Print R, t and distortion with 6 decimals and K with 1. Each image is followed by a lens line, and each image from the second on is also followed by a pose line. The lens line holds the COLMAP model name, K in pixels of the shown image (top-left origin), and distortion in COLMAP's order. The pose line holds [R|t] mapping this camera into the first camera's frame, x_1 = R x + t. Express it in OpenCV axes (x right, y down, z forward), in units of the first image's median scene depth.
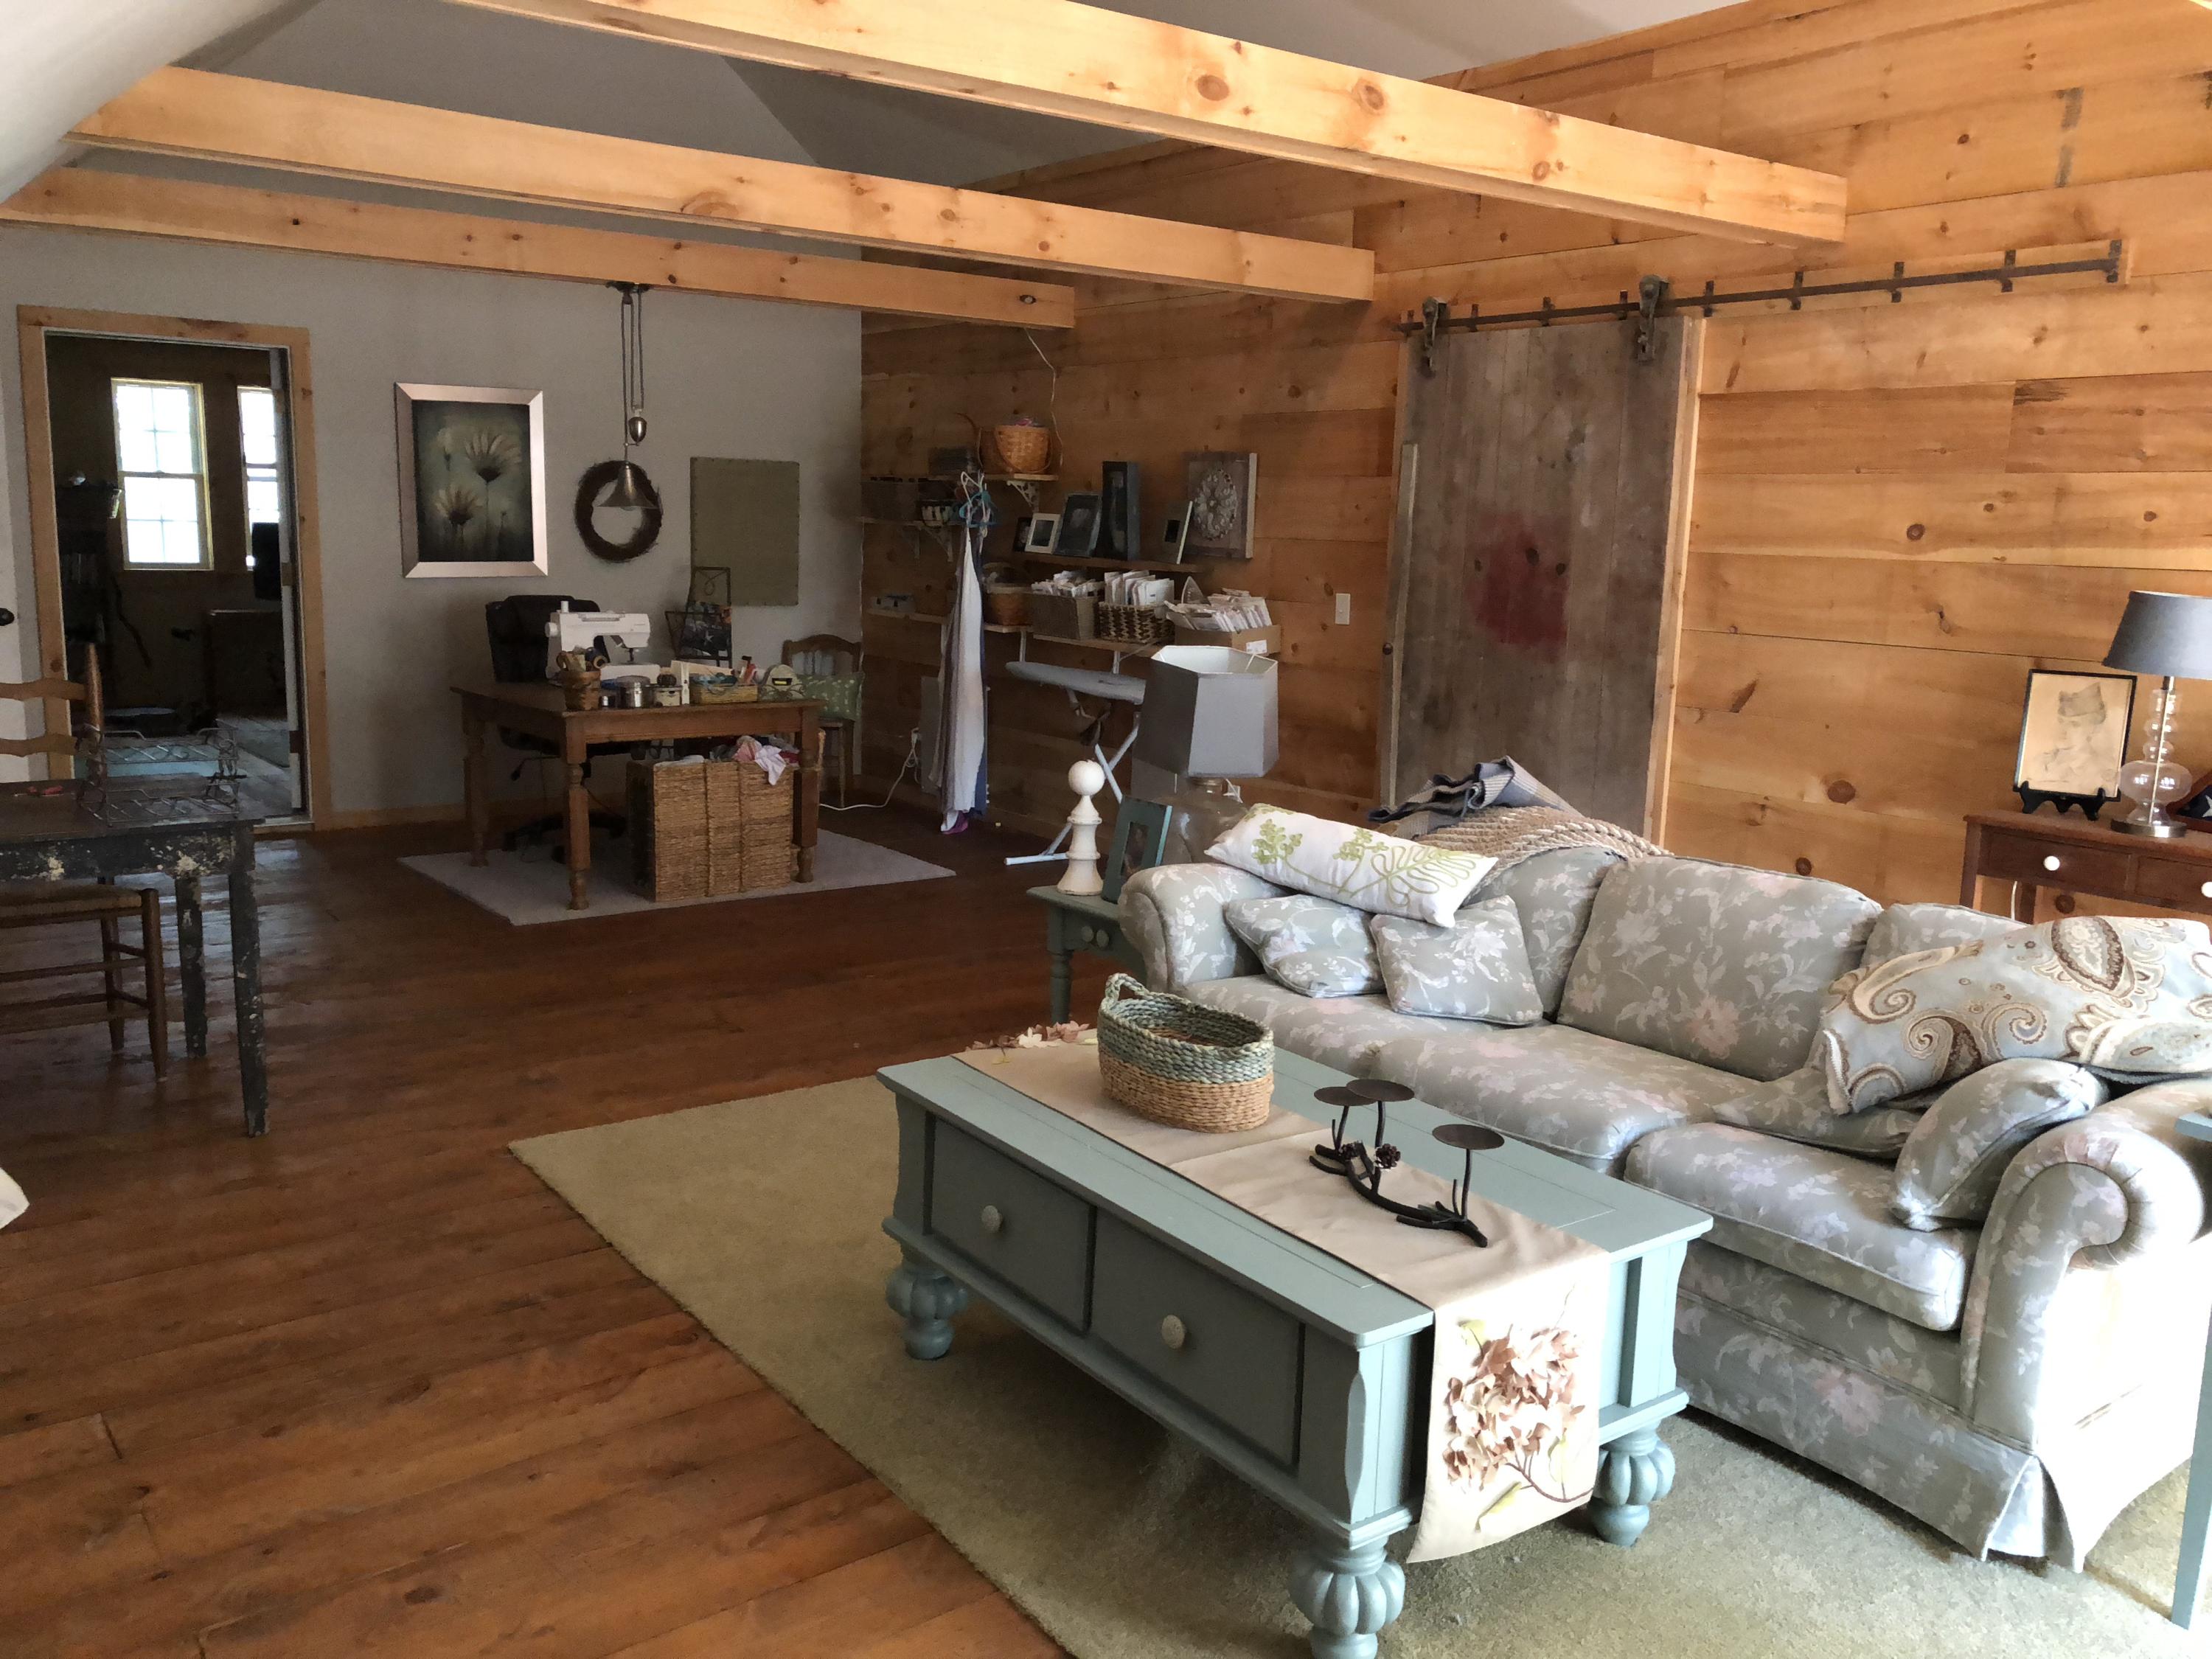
lens RADIAL K [[1796.2, 0, 1106.0], [0, 1796.2, 829.5], [0, 0, 1]] dist [0.006929, 0.004308]
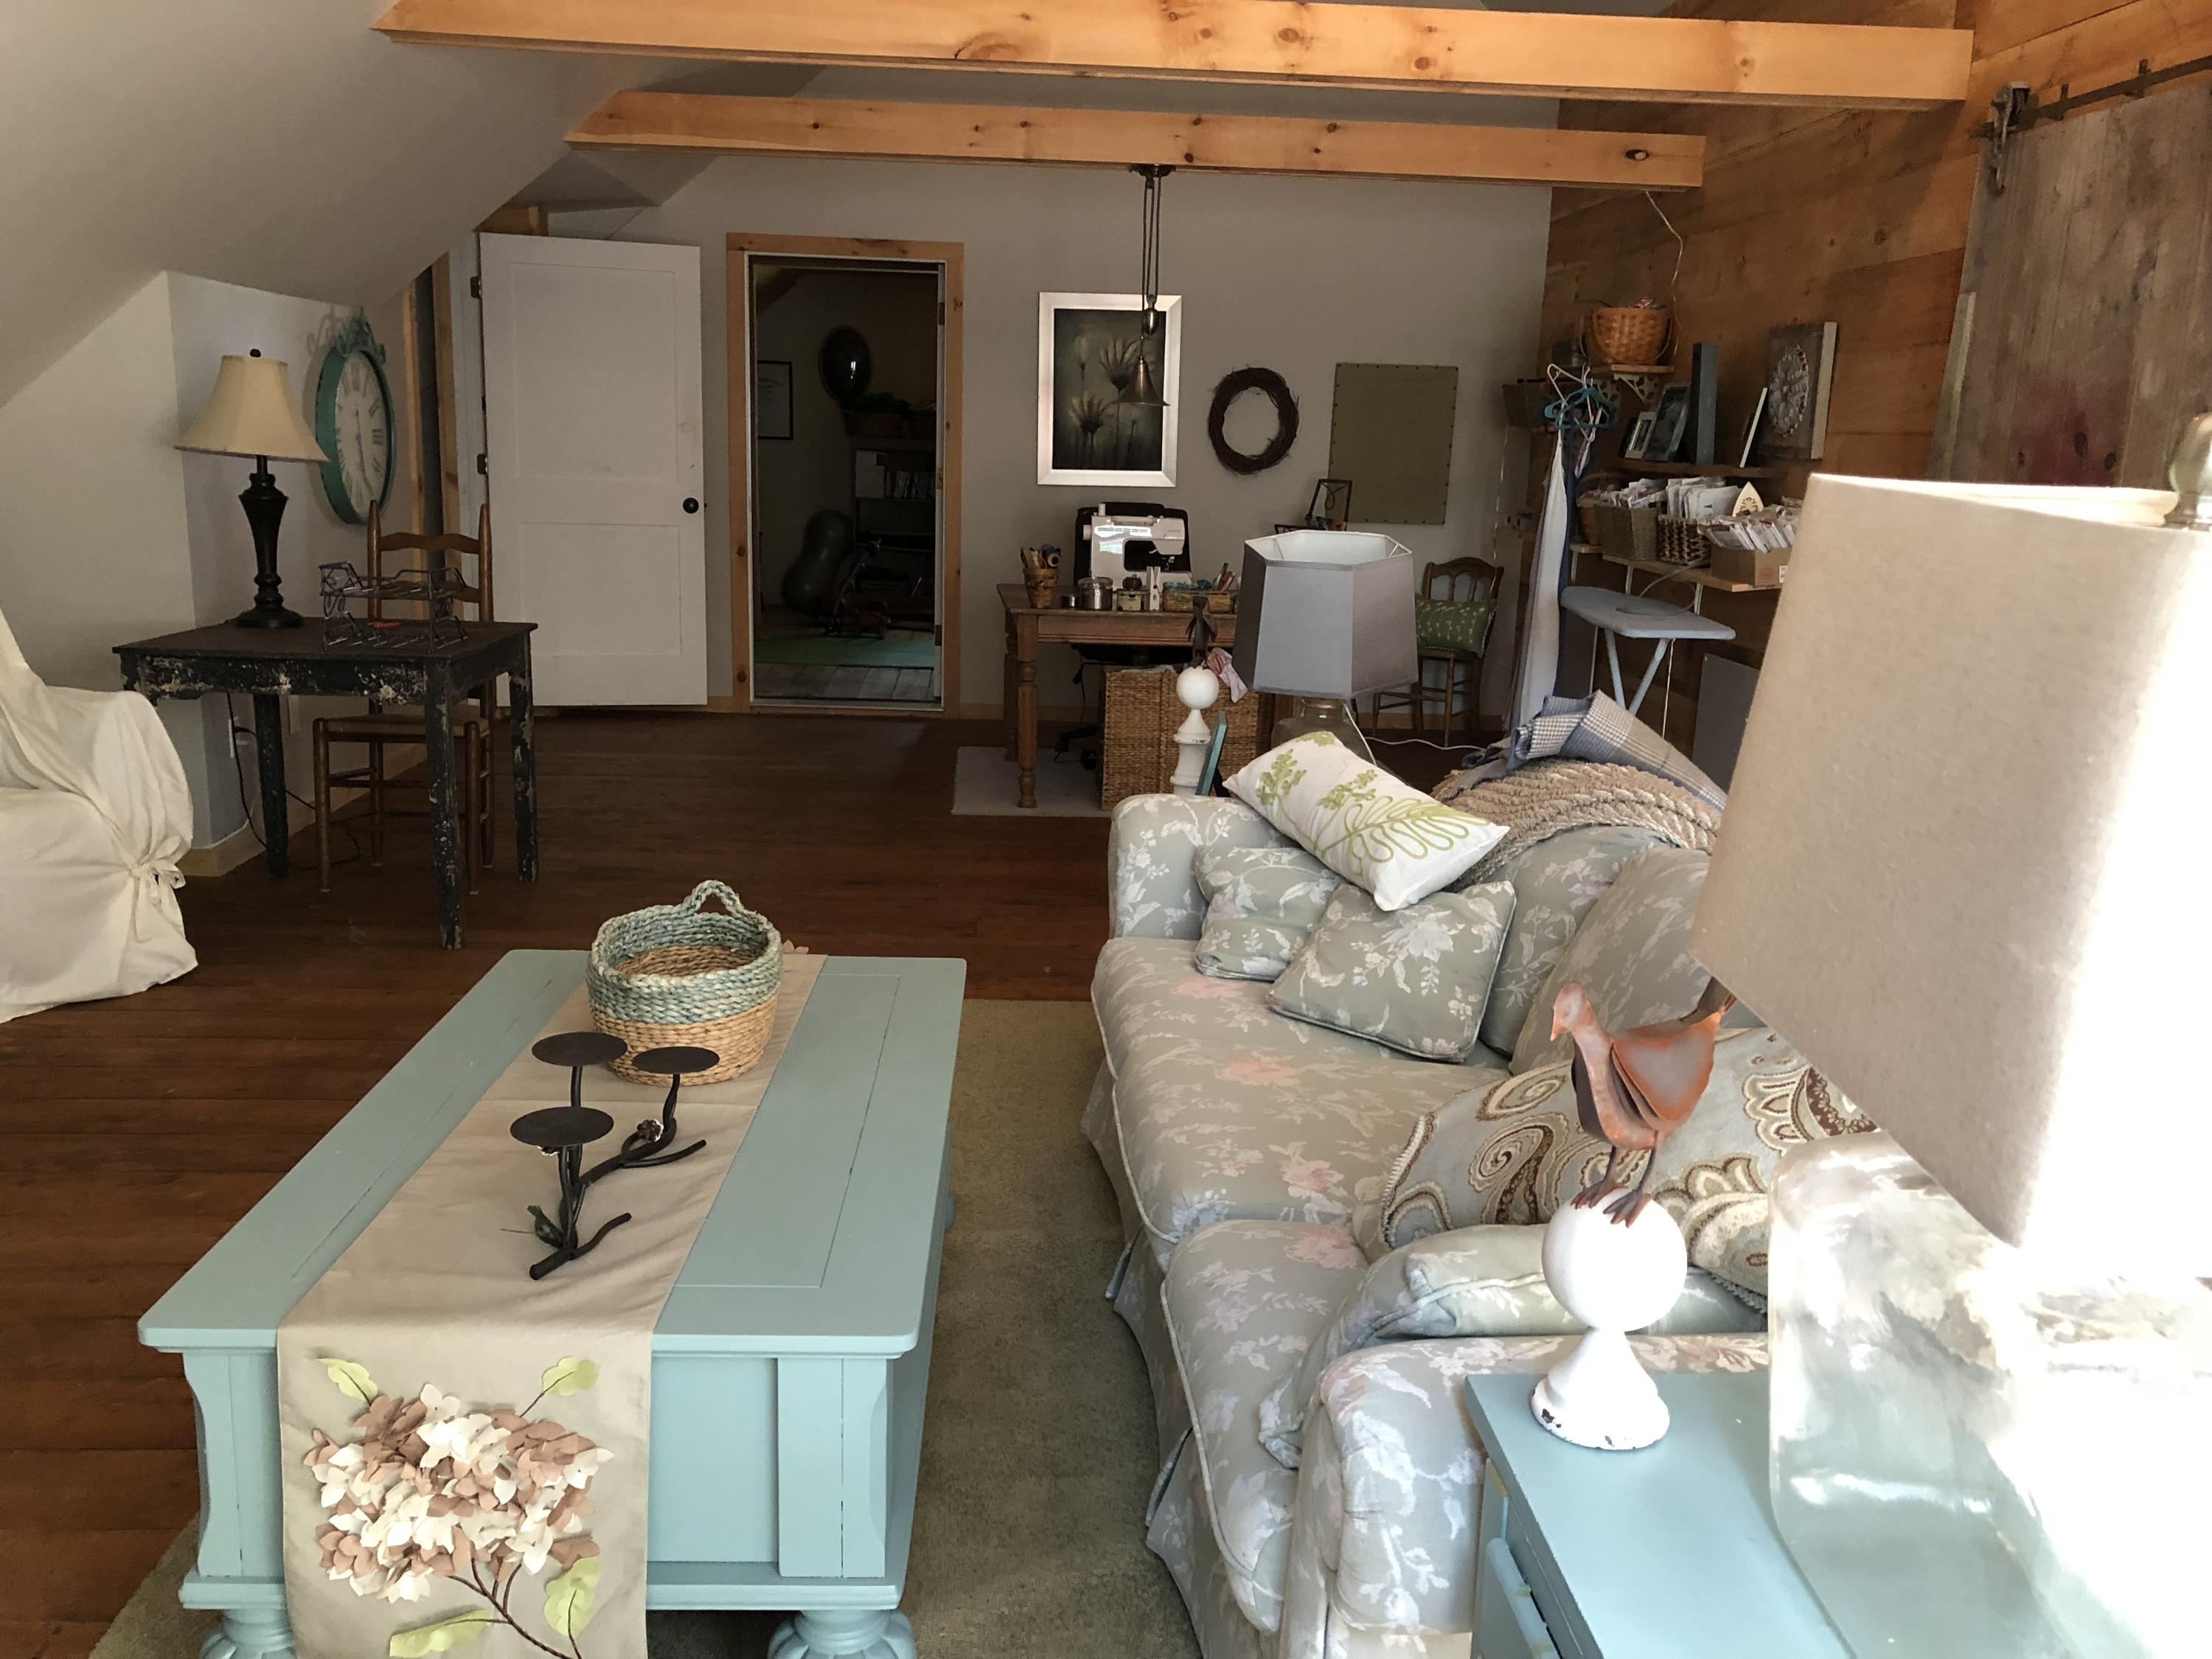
lens RADIAL K [[1792.2, 0, 1106.0], [0, 1792.2, 829.5], [0, 0, 1]] dist [0.050654, -0.066102]
pose [[0.830973, 0.117783, -0.543701, 0.314462], [-0.104625, 0.992978, 0.055207, -0.004017], [0.546386, 0.011009, 0.837461, 0.211640]]
